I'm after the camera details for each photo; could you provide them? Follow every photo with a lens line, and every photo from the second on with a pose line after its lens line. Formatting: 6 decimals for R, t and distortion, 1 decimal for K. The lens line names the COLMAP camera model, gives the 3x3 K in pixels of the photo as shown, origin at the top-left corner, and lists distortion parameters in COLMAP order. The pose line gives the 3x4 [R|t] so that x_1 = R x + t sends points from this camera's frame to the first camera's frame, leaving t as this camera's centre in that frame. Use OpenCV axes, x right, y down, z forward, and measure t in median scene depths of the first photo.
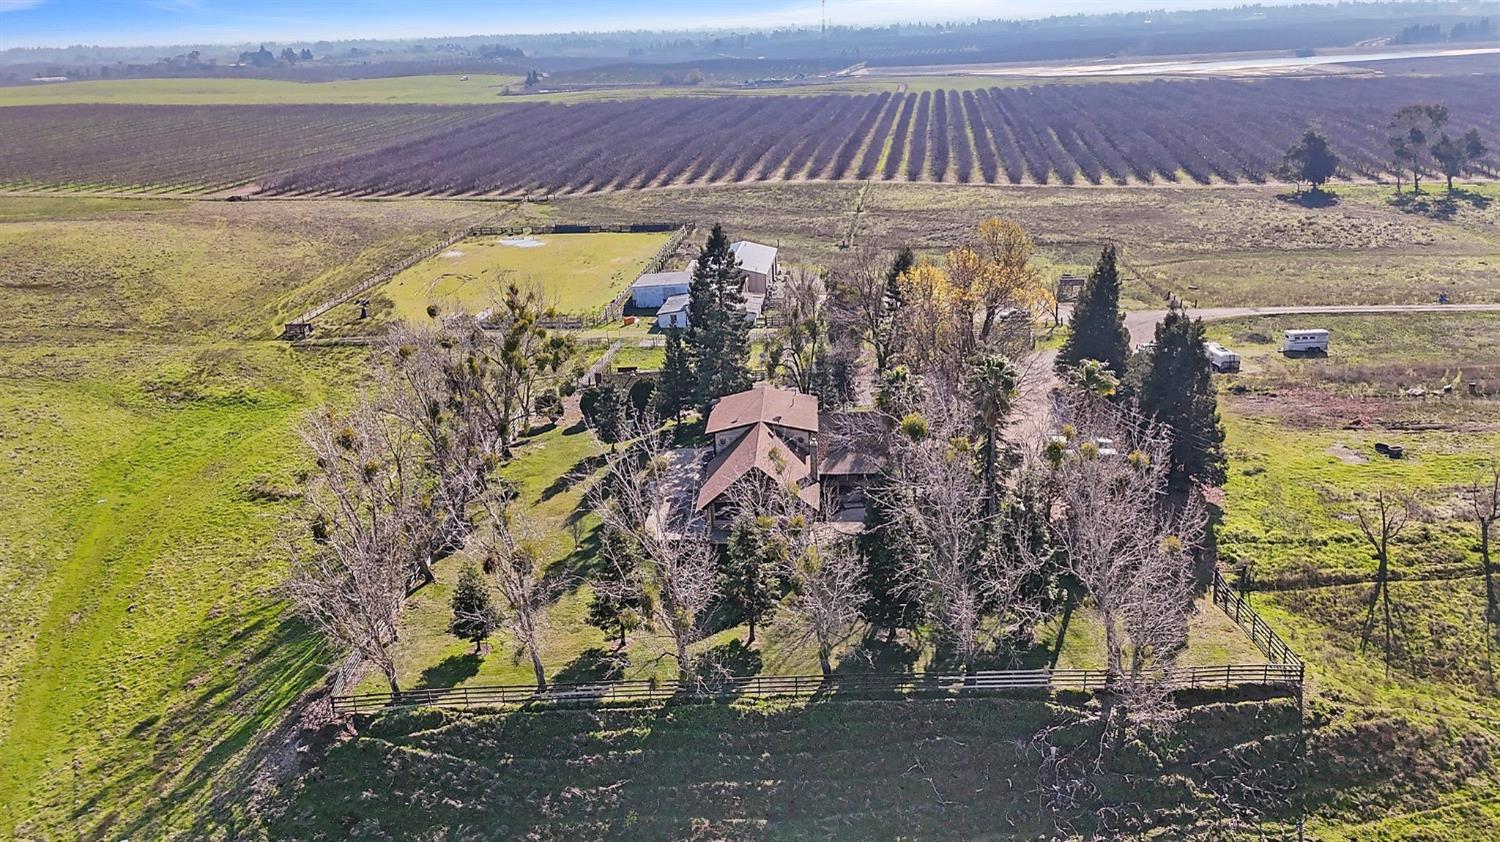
lens RADIAL K [[1219.7, 0, 750.0], [0, 1219.7, 421.0], [0, 0, 1]] dist [0.104944, -0.124652]
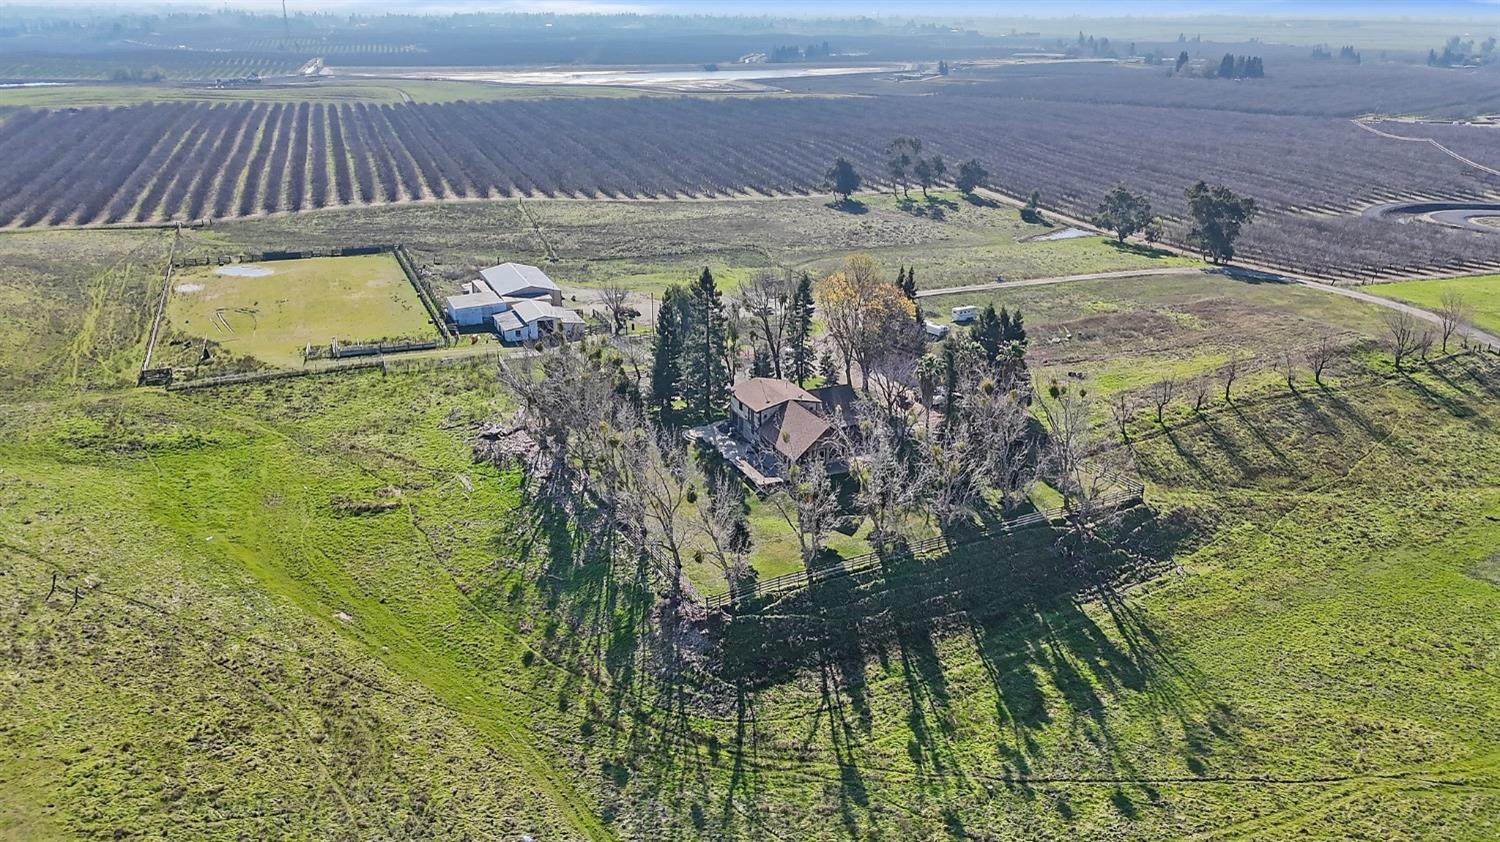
lens RADIAL K [[1219.7, 0, 750.0], [0, 1219.7, 421.0], [0, 0, 1]] dist [0.104944, -0.124652]
pose [[0.862791, -0.121847, 0.490659, -0.340200], [0.111928, 0.992475, 0.049648, -0.023125], [-0.493016, 0.012083, 0.869936, -0.124733]]
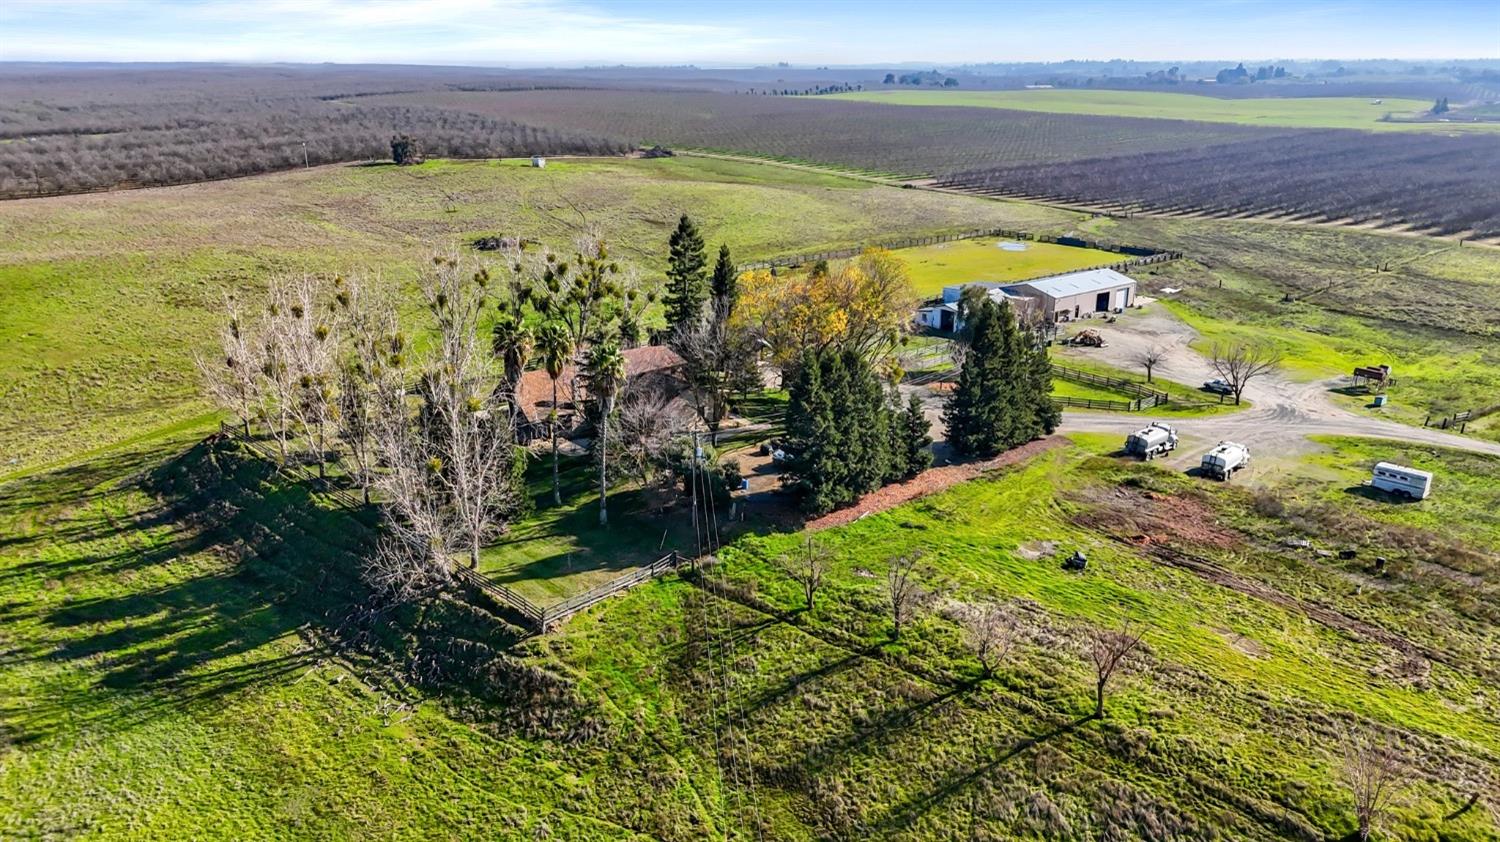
lens RADIAL K [[1219.7, 0, 750.0], [0, 1219.7, 421.0], [0, 0, 1]] dist [0.104944, -0.124652]
pose [[0.648873, 0.249514, -0.718823, 0.450143], [-0.257981, 0.960892, 0.100663, -0.045939], [0.715828, 0.120125, 0.687866, 0.109147]]
